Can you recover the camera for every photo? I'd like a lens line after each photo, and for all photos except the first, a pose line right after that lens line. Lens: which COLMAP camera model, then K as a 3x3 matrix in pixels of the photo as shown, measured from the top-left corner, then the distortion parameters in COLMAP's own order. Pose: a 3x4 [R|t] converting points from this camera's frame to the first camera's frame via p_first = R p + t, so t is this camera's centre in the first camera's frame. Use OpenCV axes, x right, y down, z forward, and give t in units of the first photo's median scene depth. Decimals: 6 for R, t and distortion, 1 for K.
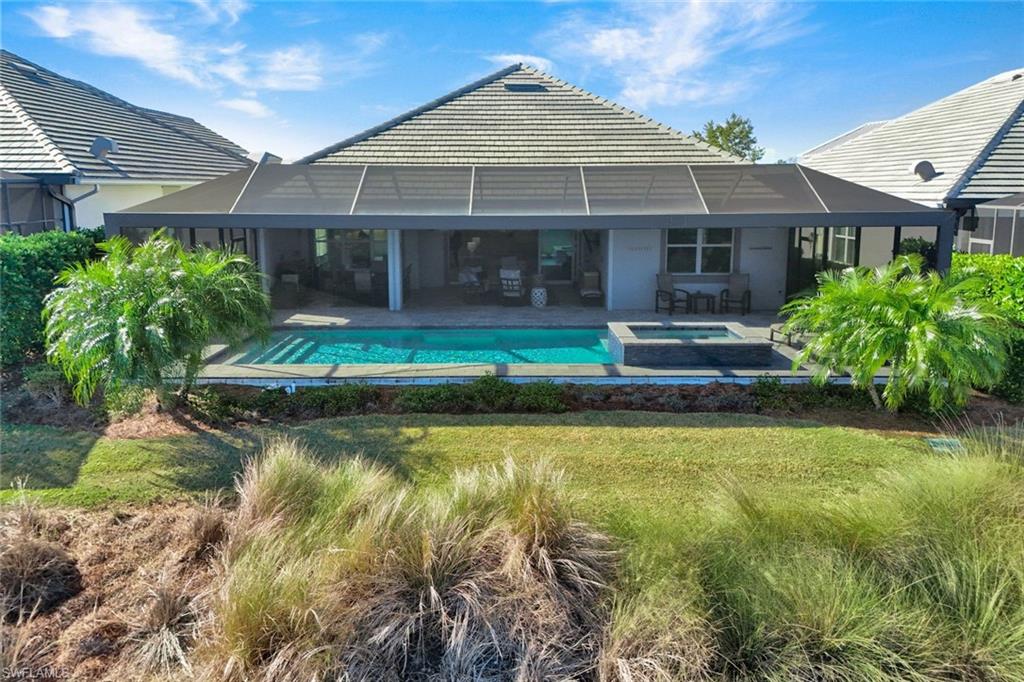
lens RADIAL K [[748.4, 0, 515.2], [0, 748.4, 278.5], [0, 0, 1]] dist [0.066575, -0.057657]
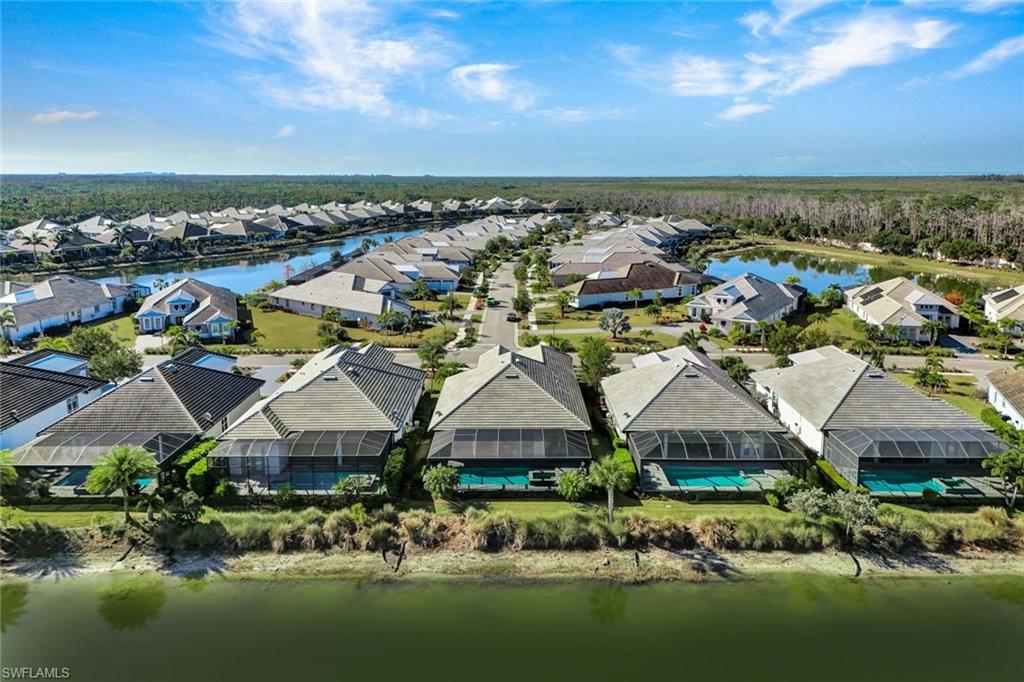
lens RADIAL K [[746.3, 0, 514.5], [0, 746.3, 292.5], [0, 0, 1]] dist [0.093114, -0.127307]
pose [[0.999959, -0.002749, -0.008653, 0.124849], [0.003088, 0.999219, 0.039401, -1.714300], [0.008538, -0.039426, 0.999186, -4.920074]]
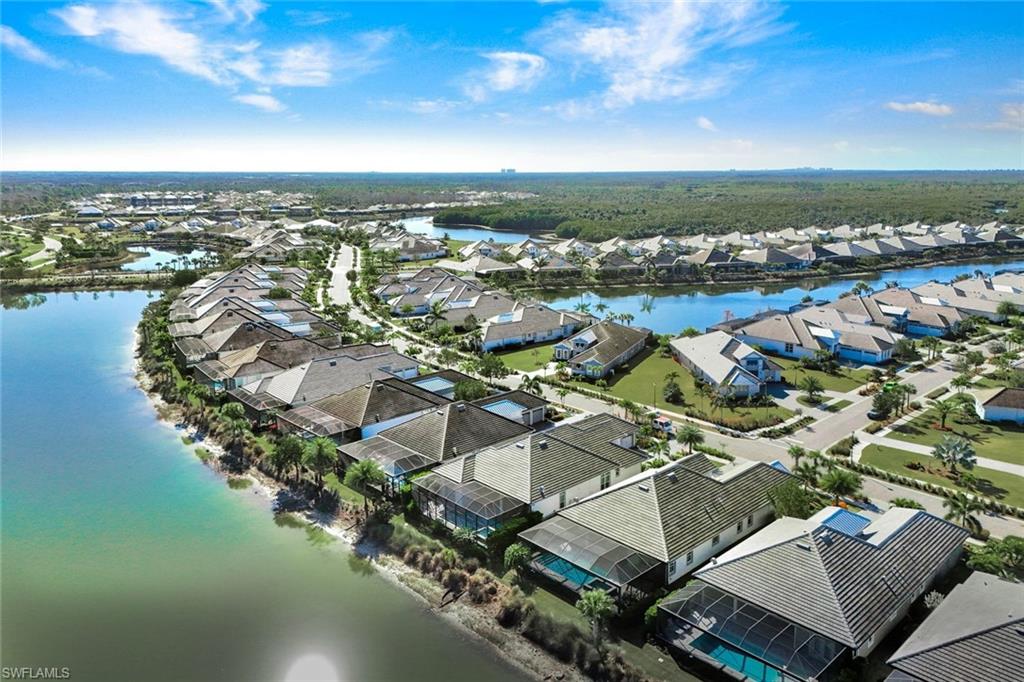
lens RADIAL K [[748.4, 0, 515.2], [0, 748.4, 278.5], [0, 0, 1]] dist [0.066575, -0.057657]
pose [[0.683055, 0.100104, -0.723474, 4.708292], [-0.081657, 0.994819, 0.060553, -3.210416], [0.725788, 0.017716, 0.687691, -4.251094]]
